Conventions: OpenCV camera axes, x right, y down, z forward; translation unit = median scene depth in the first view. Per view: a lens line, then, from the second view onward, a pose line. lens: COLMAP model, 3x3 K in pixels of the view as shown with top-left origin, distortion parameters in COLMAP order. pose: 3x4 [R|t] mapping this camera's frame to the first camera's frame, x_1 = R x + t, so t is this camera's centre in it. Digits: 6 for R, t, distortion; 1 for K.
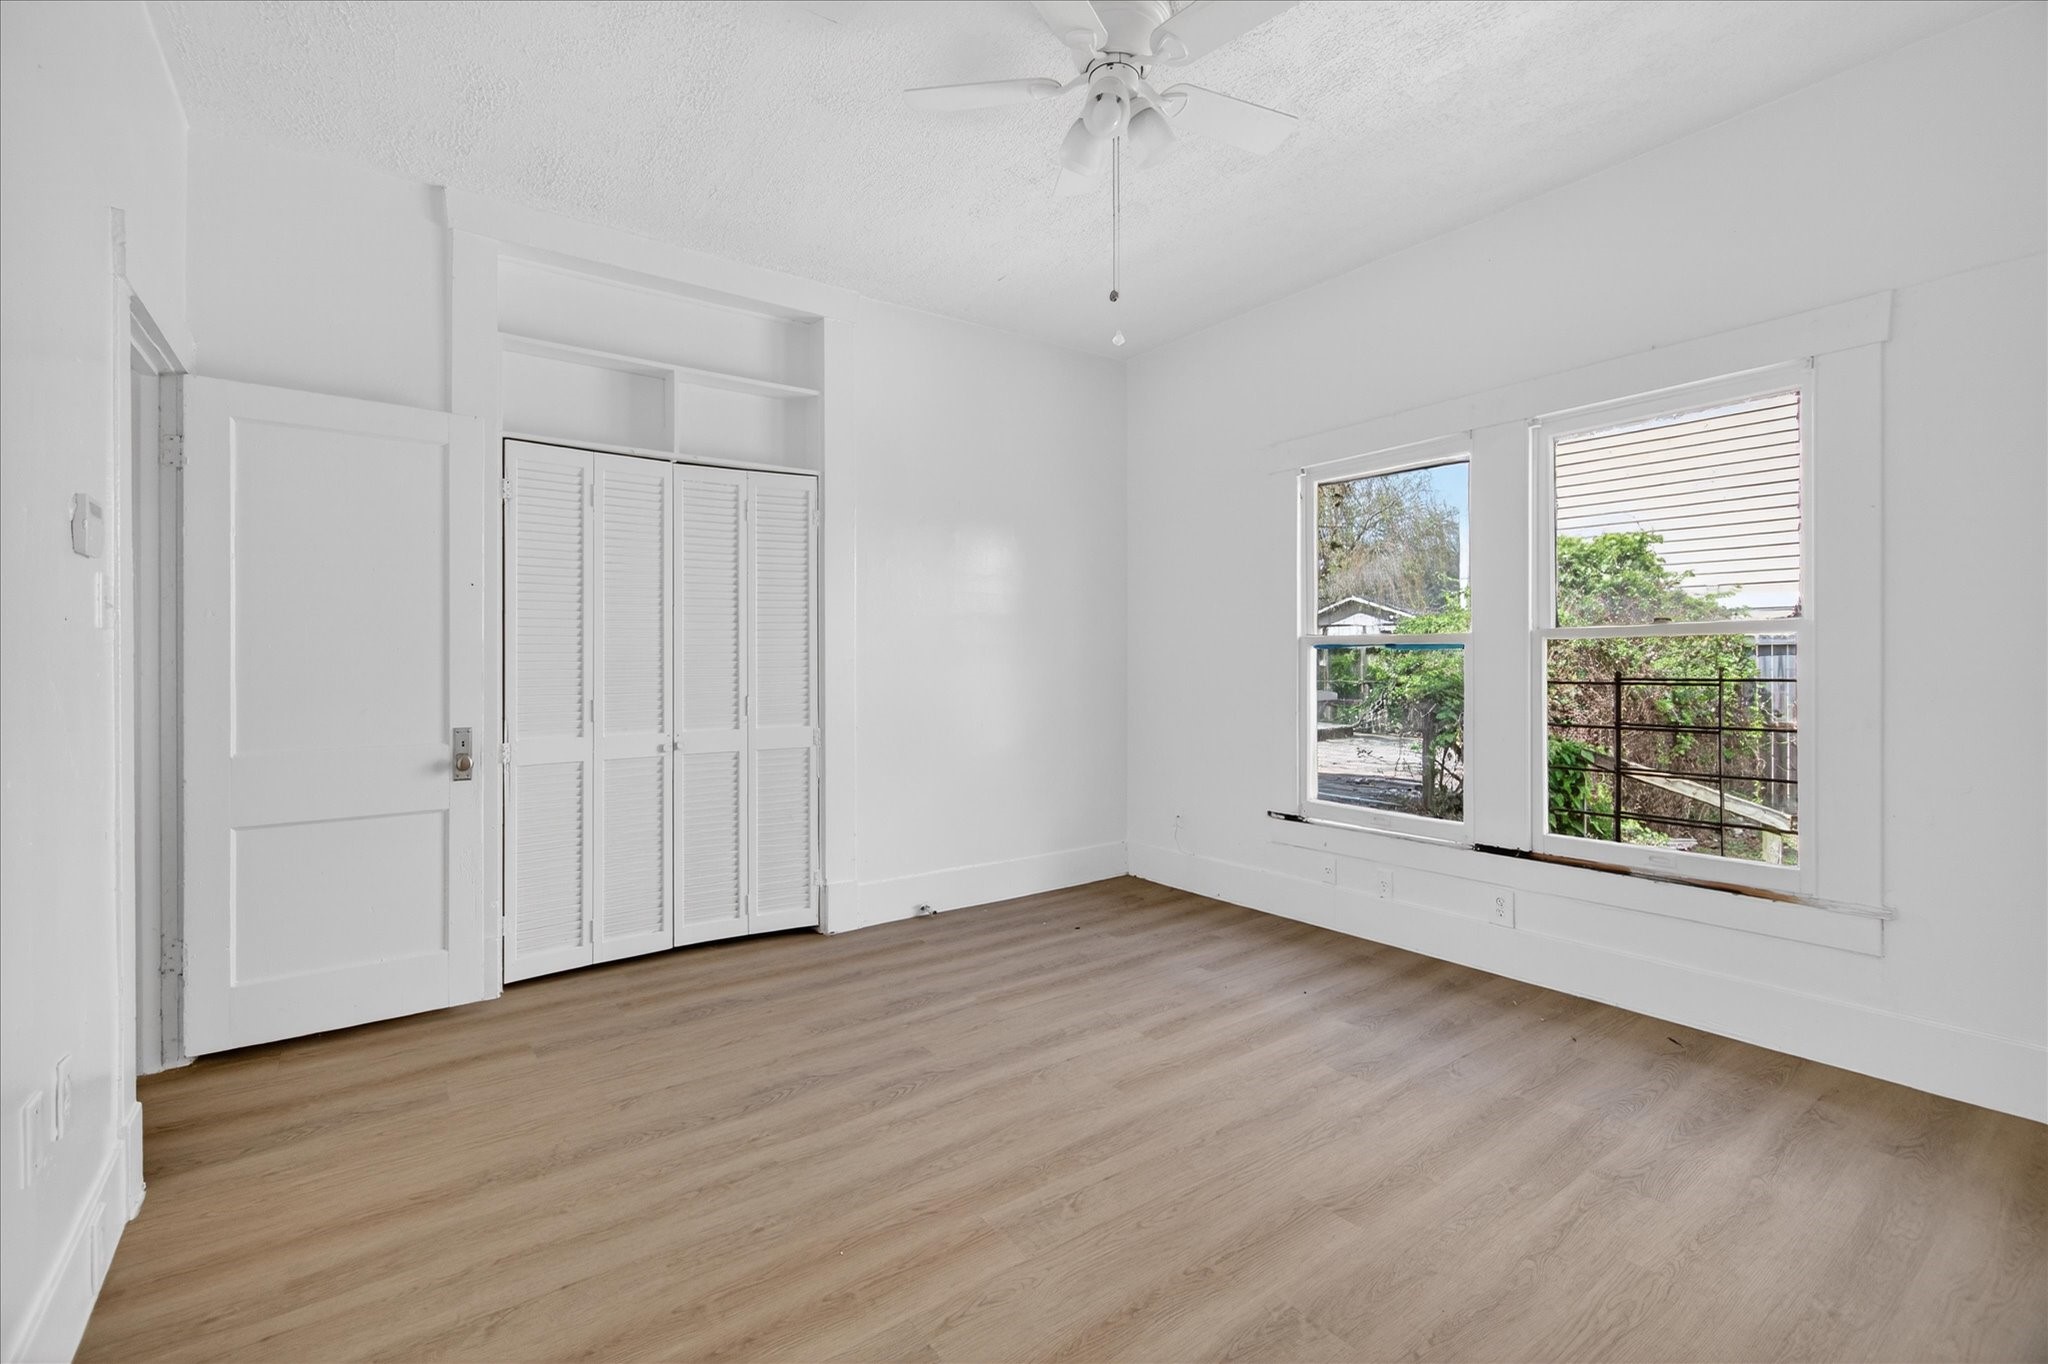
lens RADIAL K [[914.0, 0, 1015.8], [0, 914.0, 667.1], [0, 0, 1]] dist [0.001029, -0.000413]
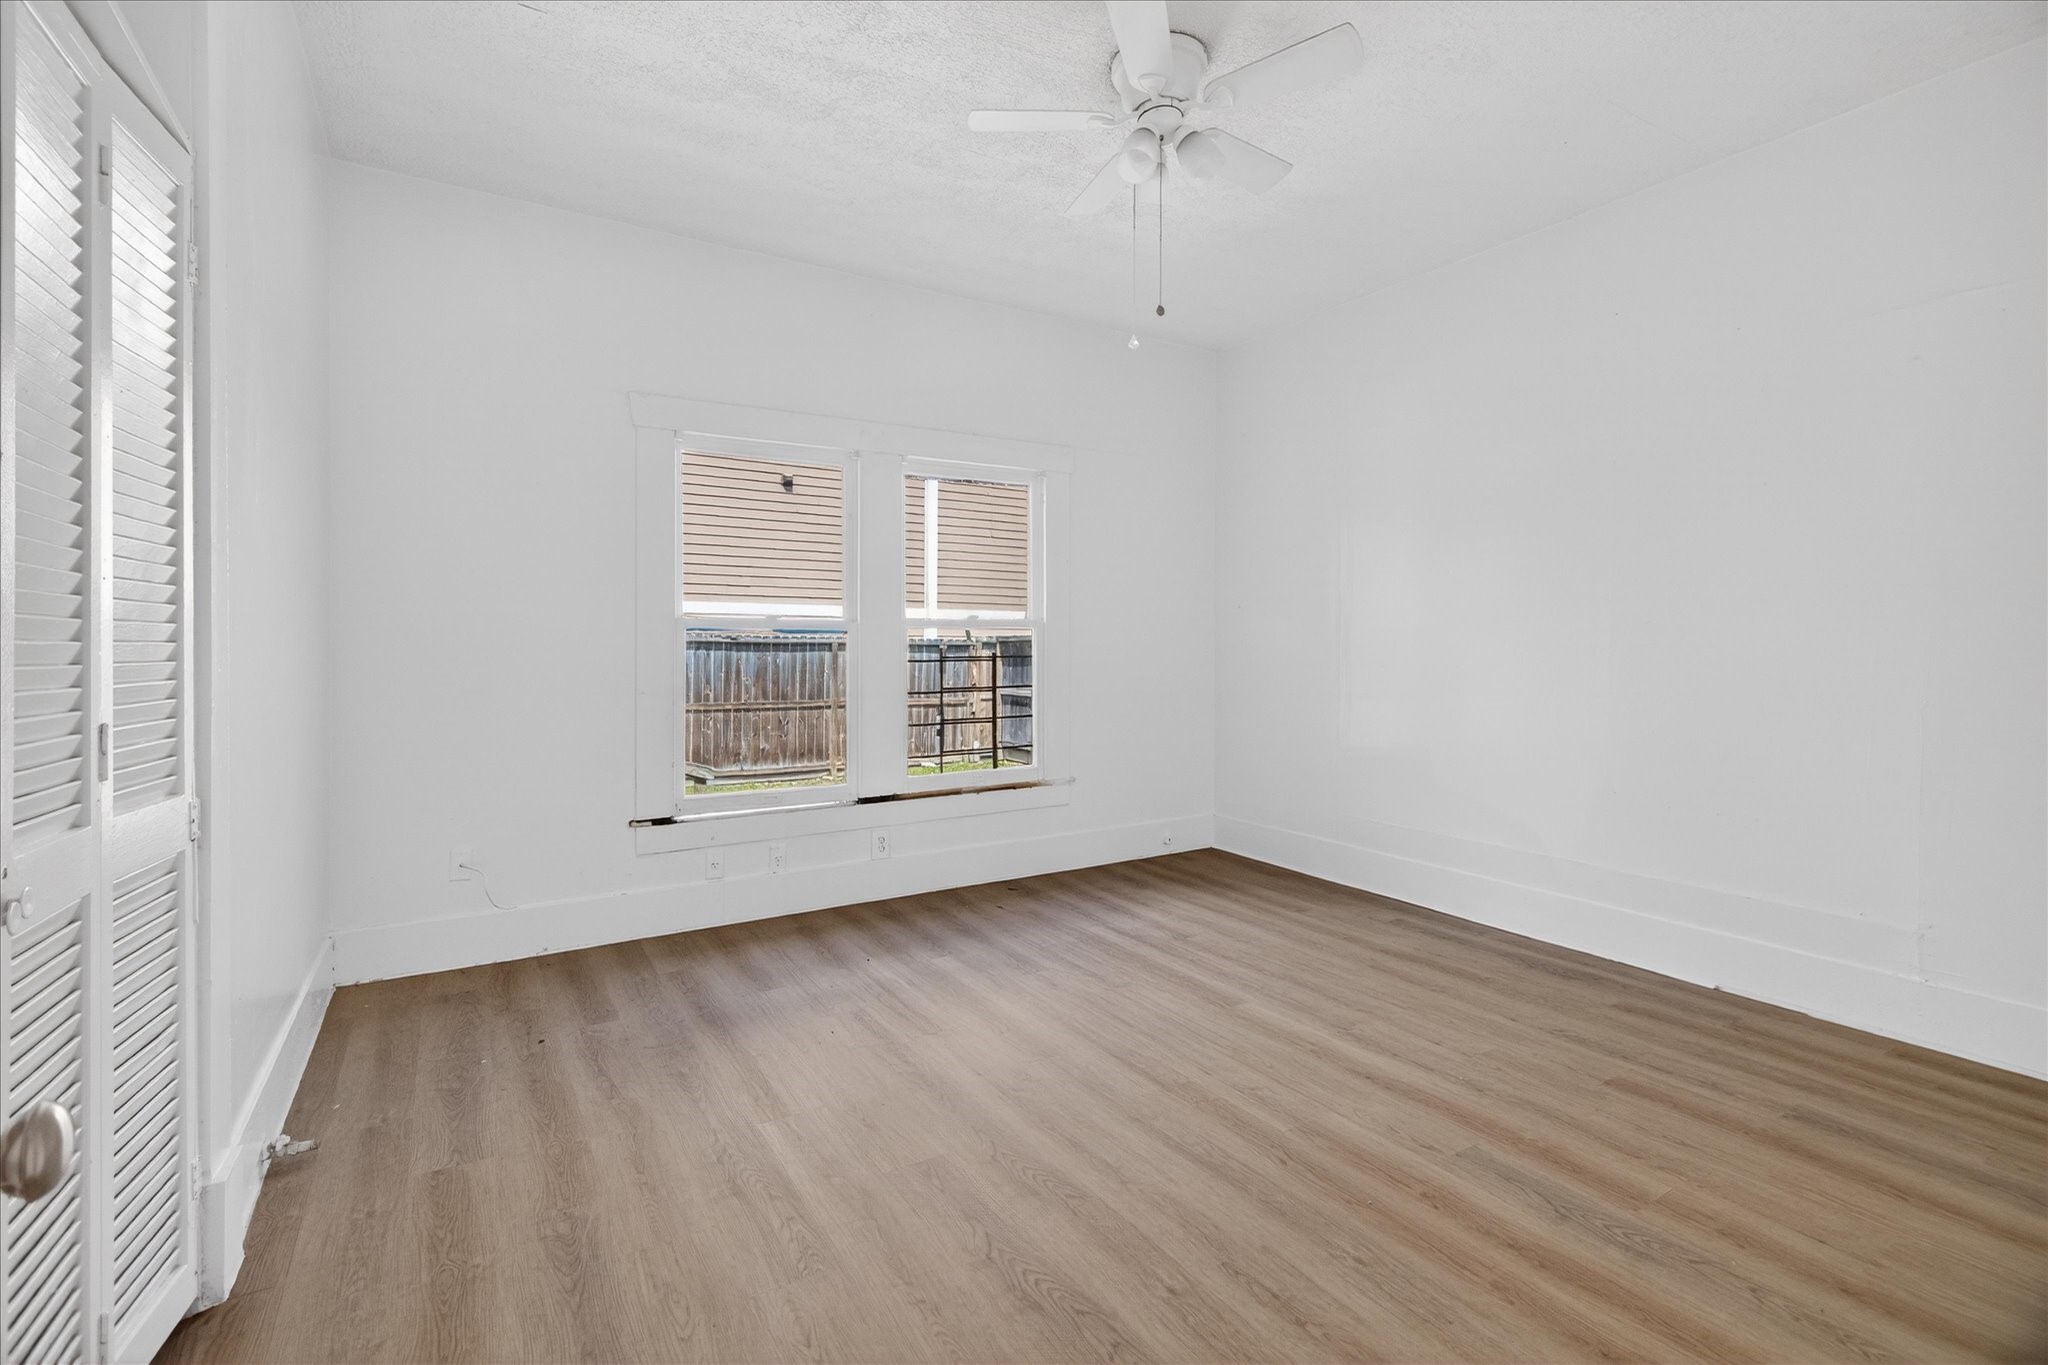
lens RADIAL K [[914.0, 0, 1015.8], [0, 914.0, 667.6], [0, 0, 1]] dist [0.001029, -0.000413]
pose [[0.078615, -0.010997, 0.996844, -0.724119], [0.015361, 0.999834, 0.009819, 0.015705], [-0.996787, 0.014540, 0.078771, 0.765319]]
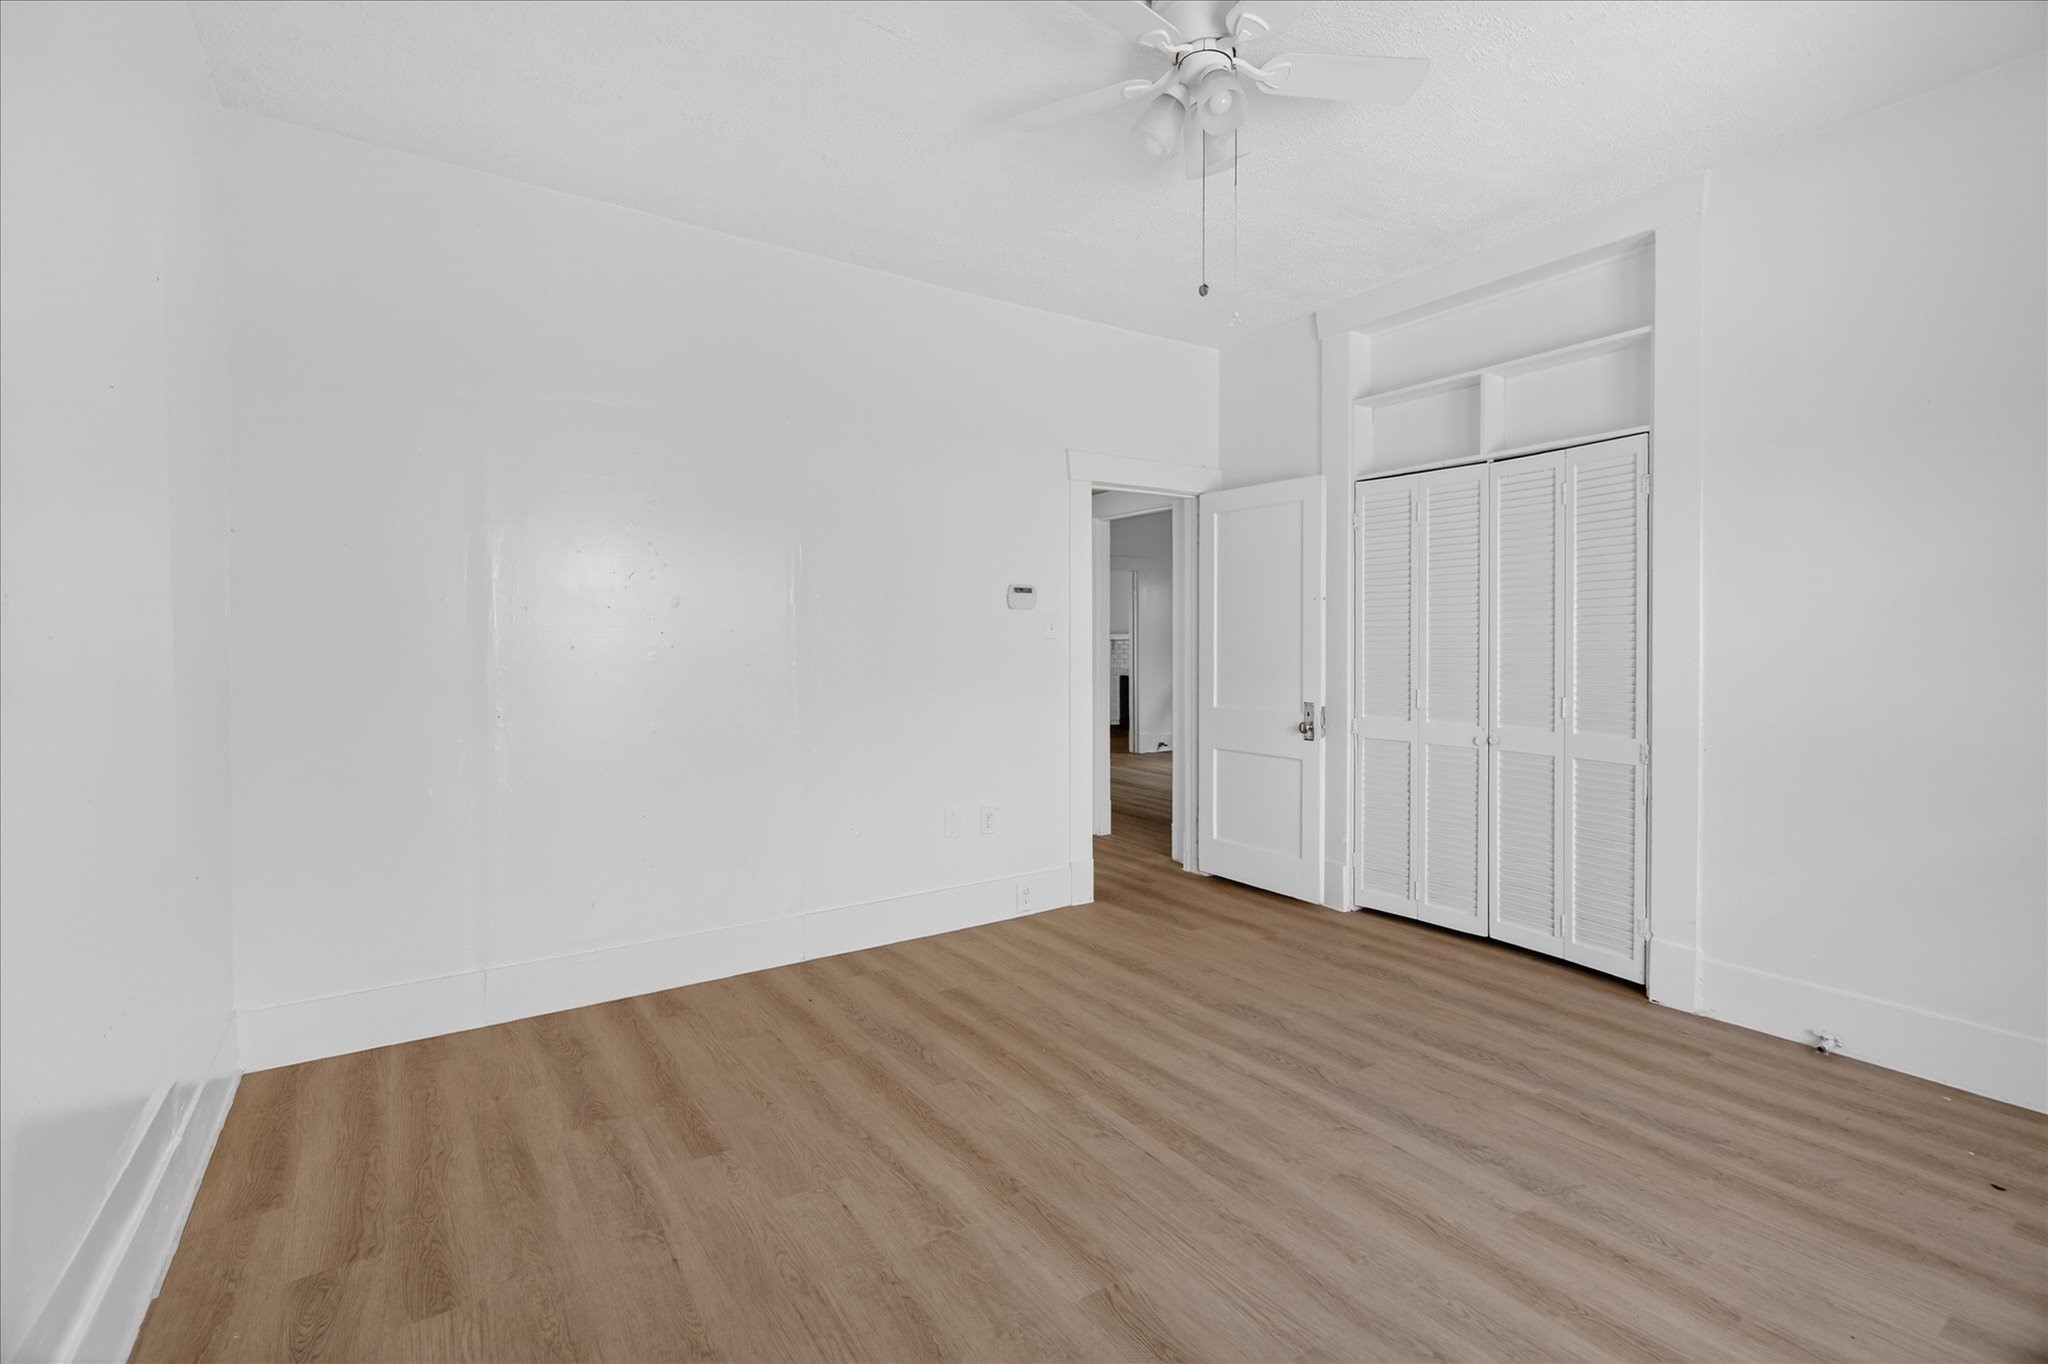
lens RADIAL K [[914.0, 0, 1015.8], [0, 914.0, 667.1], [0, 0, 1]] dist [0.001029, -0.000413]
pose [[-0.041005, 0.027329, -0.998785, 0.765051], [-0.013145, 0.999525, 0.027889, -0.019926], [0.999072, 0.014273, -0.040626, 0.589592]]
